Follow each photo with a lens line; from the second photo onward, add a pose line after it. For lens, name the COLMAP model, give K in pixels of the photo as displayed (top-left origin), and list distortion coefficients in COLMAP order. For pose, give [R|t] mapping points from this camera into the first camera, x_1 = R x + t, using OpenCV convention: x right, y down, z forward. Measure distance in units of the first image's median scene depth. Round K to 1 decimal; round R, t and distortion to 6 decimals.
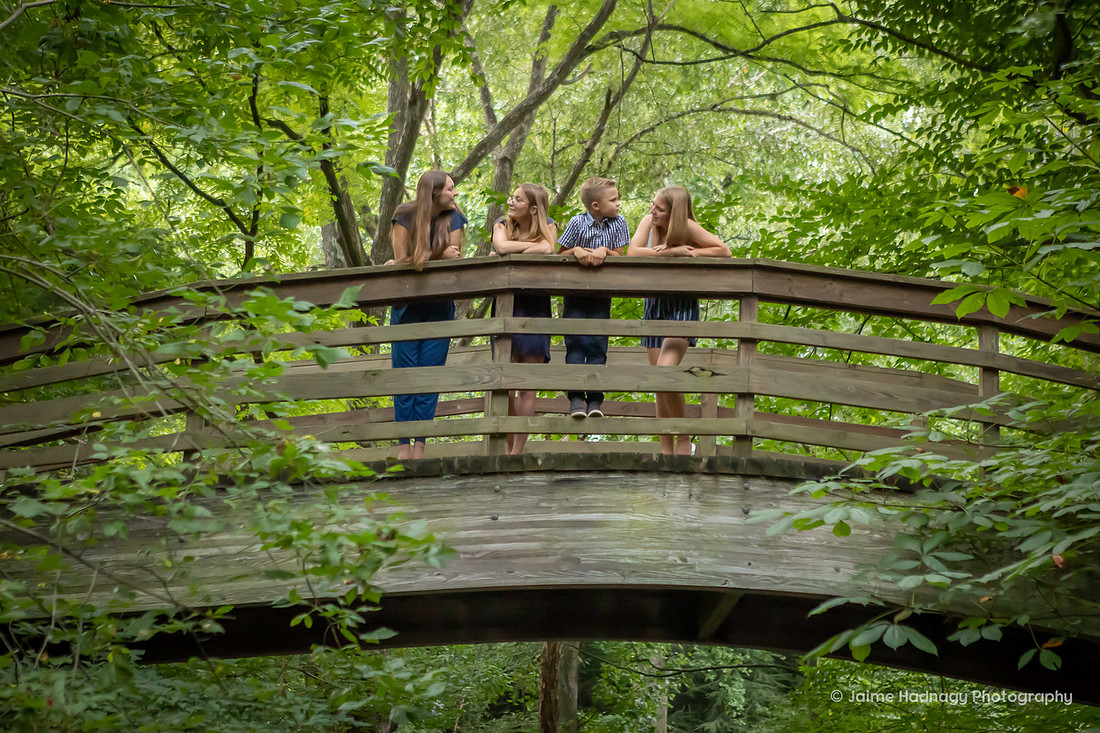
lens RADIAL K [[2256.1, 0, 555.2], [0, 2256.1, 367.7], [0, 0, 1]] dist [0.107456, 0.000000]
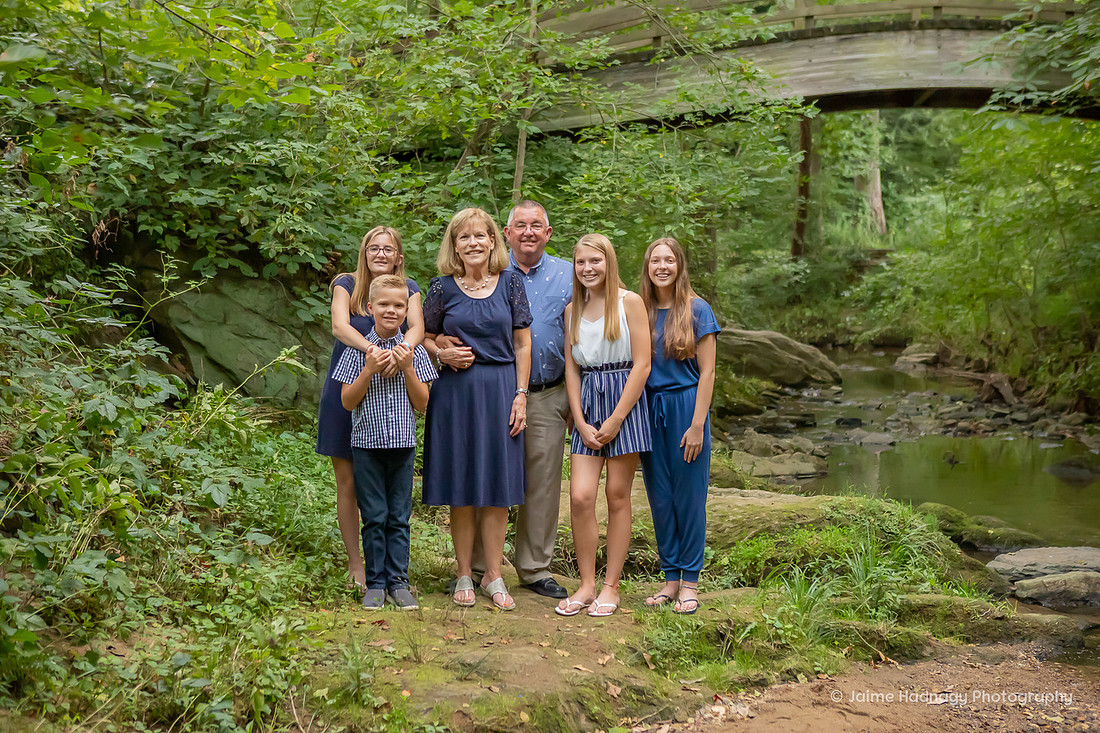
lens RADIAL K [[1585.4, 0, 556.6], [0, 1585.4, 364.2], [0, 0, 1]] dist [0.034963, 0.000000]
pose [[0.987479, -0.042691, -0.151867, -0.046047], [0.087101, 0.950191, 0.299249, -0.117661], [0.131527, -0.308729, 0.942012, -0.435575]]
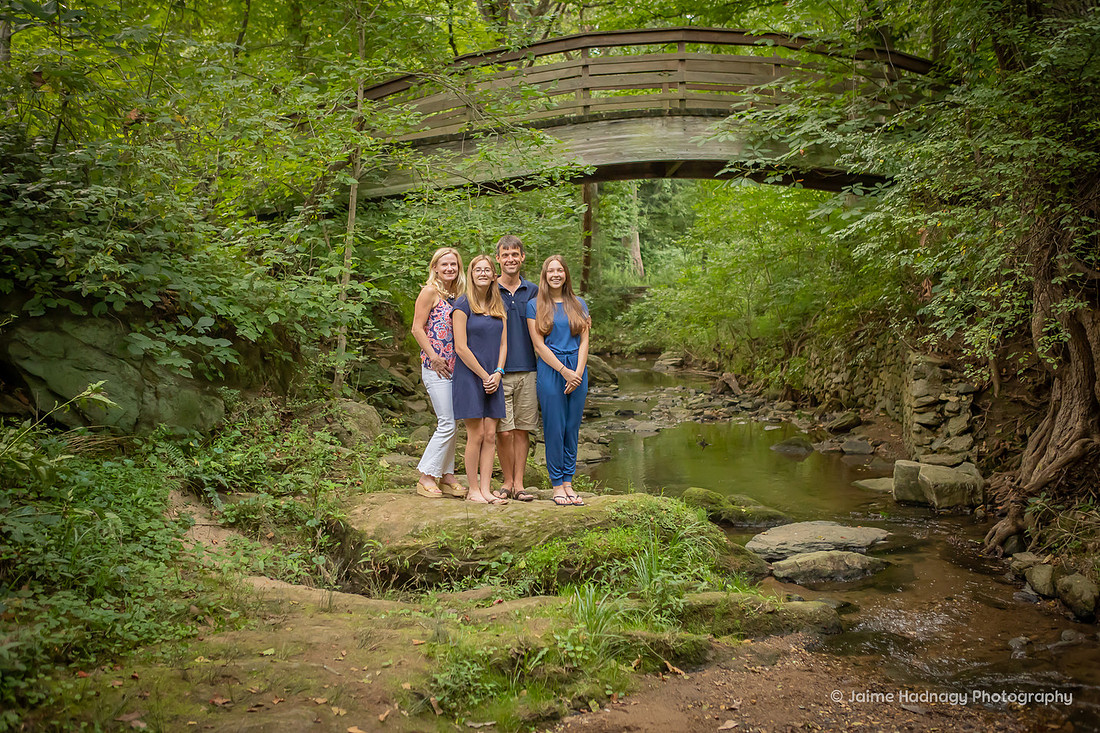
lens RADIAL K [[1065.4, 0, 552.8], [0, 1065.4, 363.3], [0, 0, 1]] dist [-0.050024, 0.000000]
pose [[0.996977, -0.069920, -0.033870, -0.043705], [0.076933, 0.949261, 0.304935, -0.064690], [0.010830, -0.306619, 0.951771, -0.242787]]
